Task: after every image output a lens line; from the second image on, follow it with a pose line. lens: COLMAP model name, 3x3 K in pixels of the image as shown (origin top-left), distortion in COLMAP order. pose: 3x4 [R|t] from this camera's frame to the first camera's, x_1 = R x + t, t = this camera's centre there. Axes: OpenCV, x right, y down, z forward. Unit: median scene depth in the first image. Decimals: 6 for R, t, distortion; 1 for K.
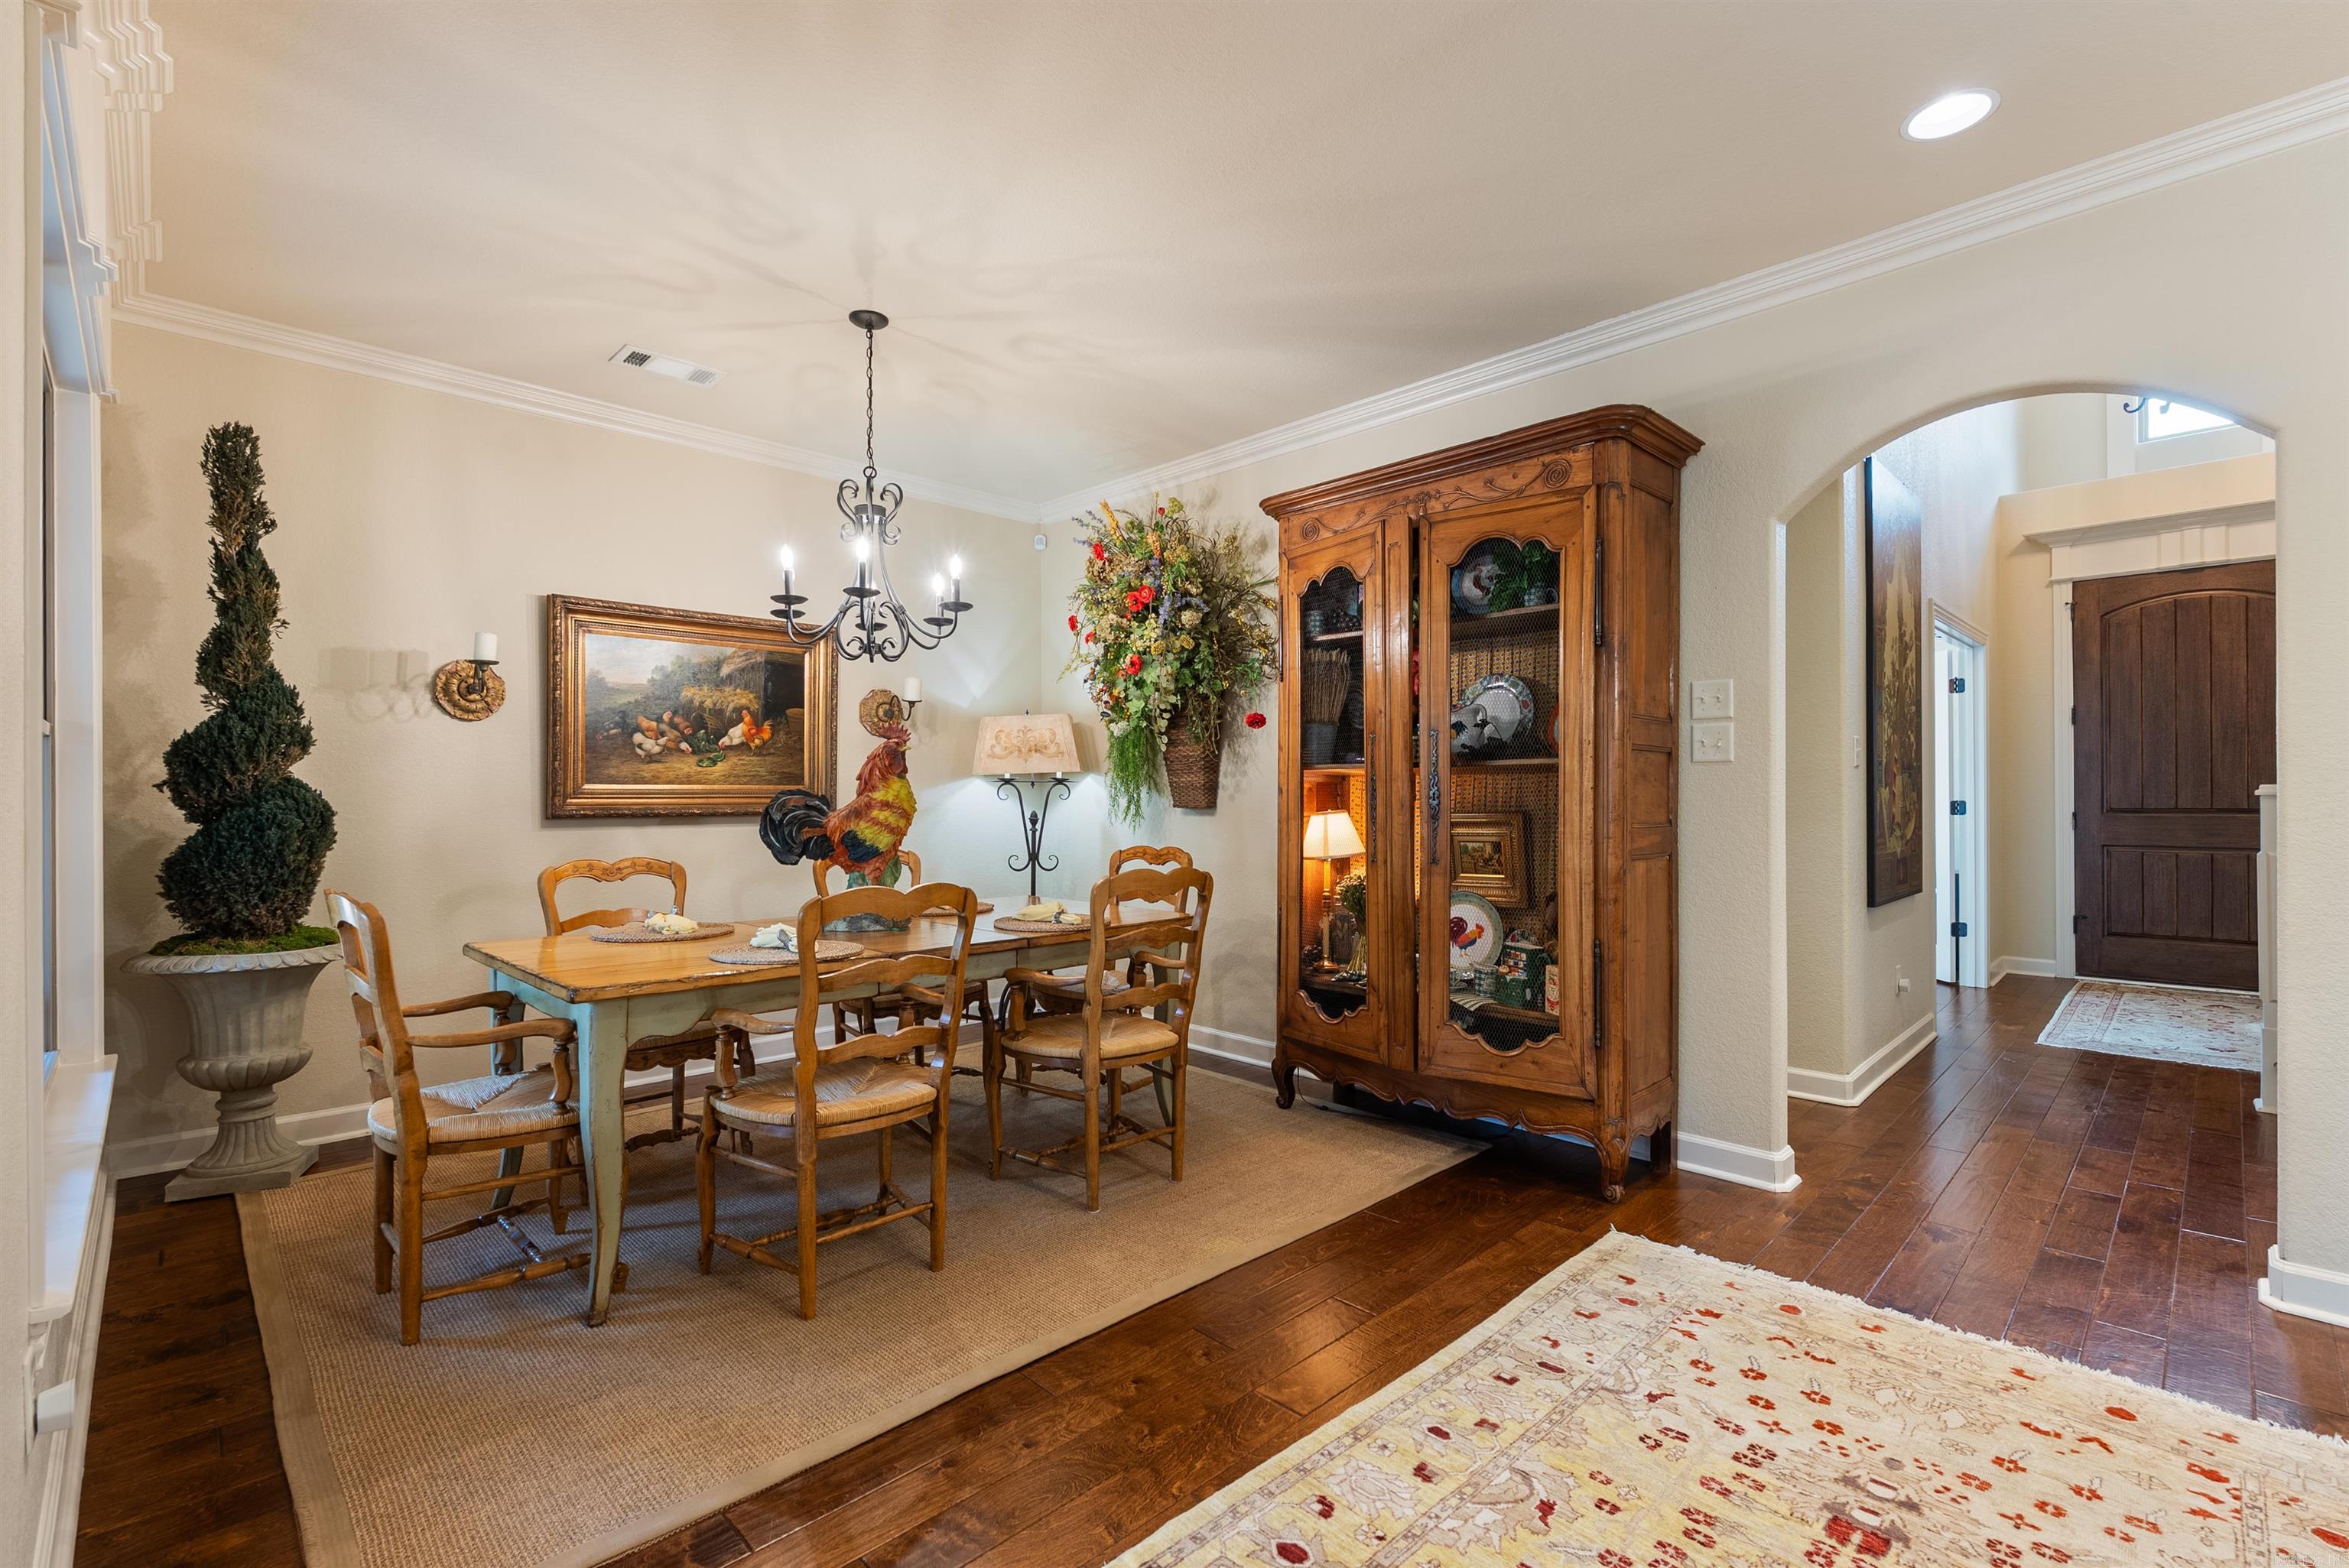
lens RADIAL K [[1038.2, 0, 1177.2], [0, 1038.2, 795.1], [0, 0, 1]] dist [-0.006053, 0.000706]
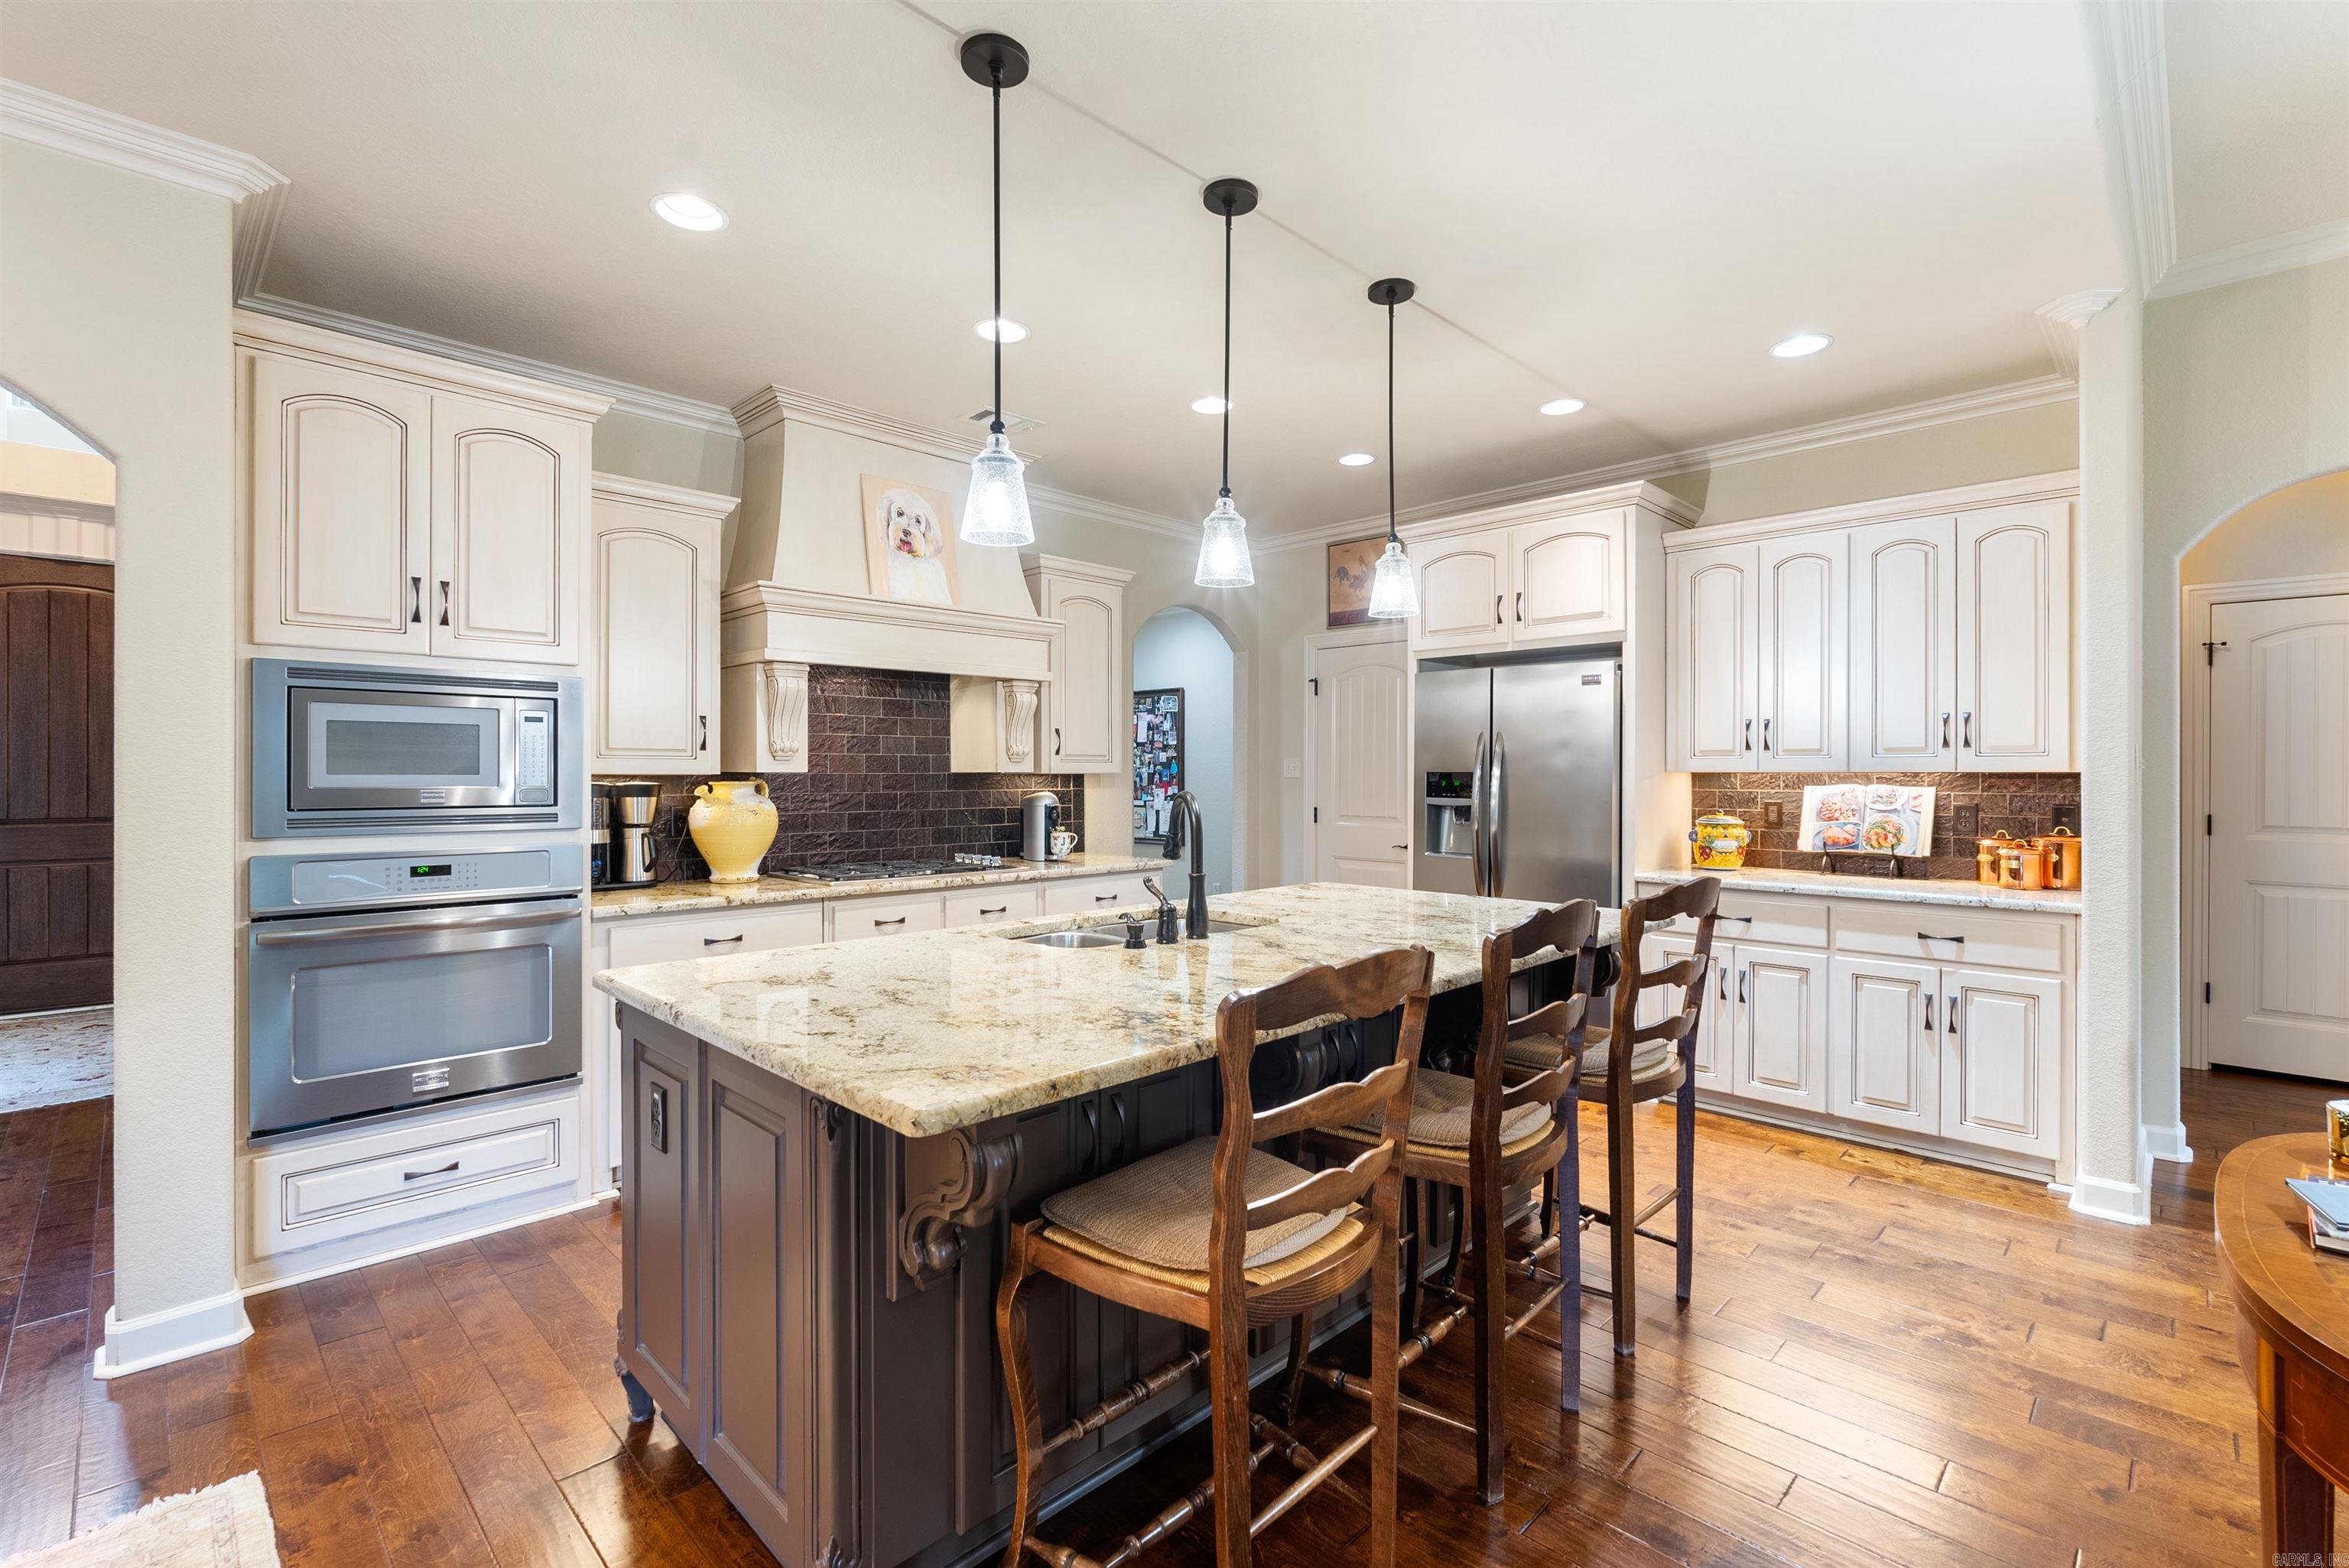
lens RADIAL K [[1038.2, 0, 1172.7], [0, 1038.2, 778.9], [0, 0, 1]] dist [-0.006053, 0.000706]
pose [[-0.011169, 0.002583, 0.999934, 0.039312], [-0.002900, 0.999992, -0.002615, -0.023101], [-0.999933, -0.002929, -0.011162, 0.011004]]
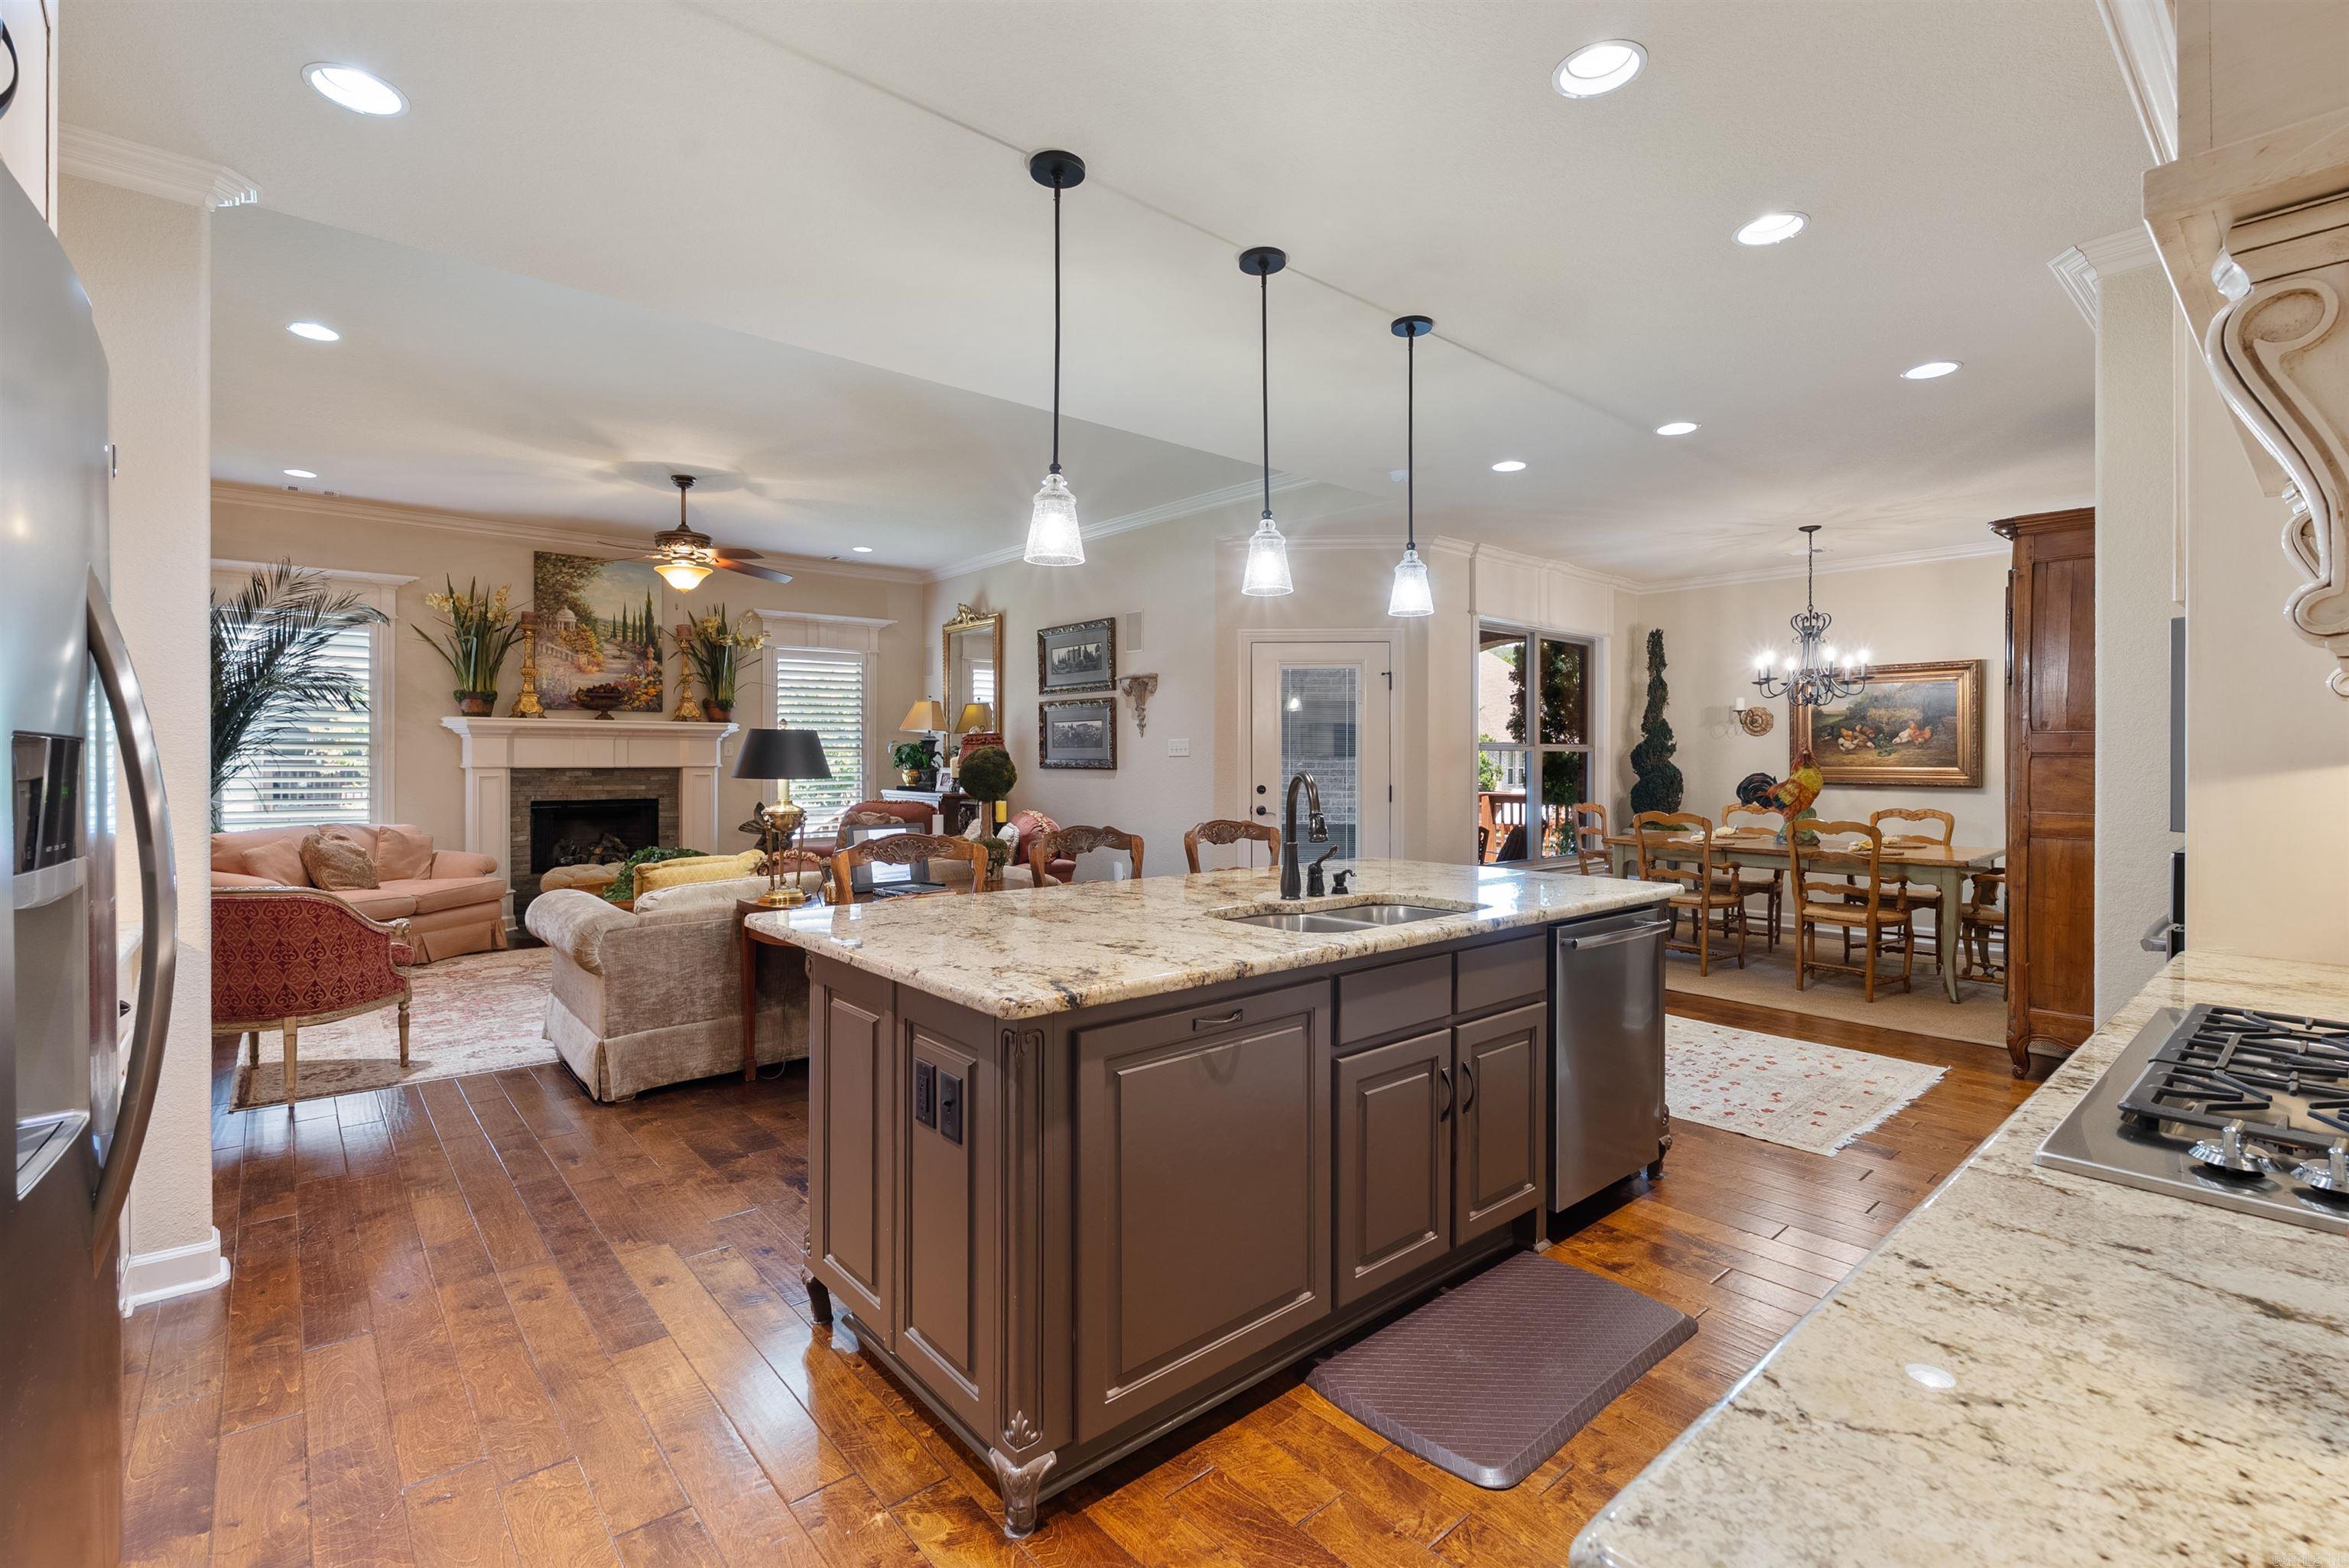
lens RADIAL K [[1038.2, 0, 1178.2], [0, 1038.2, 756.9], [0, 0, 1]] dist [-0.006053, 0.000706]
pose [[-0.062448, 0.006186, -0.998029, 0.964933], [0.002717, 0.999978, 0.006029, -0.029001], [0.998045, -0.002335, -0.062463, -0.027856]]
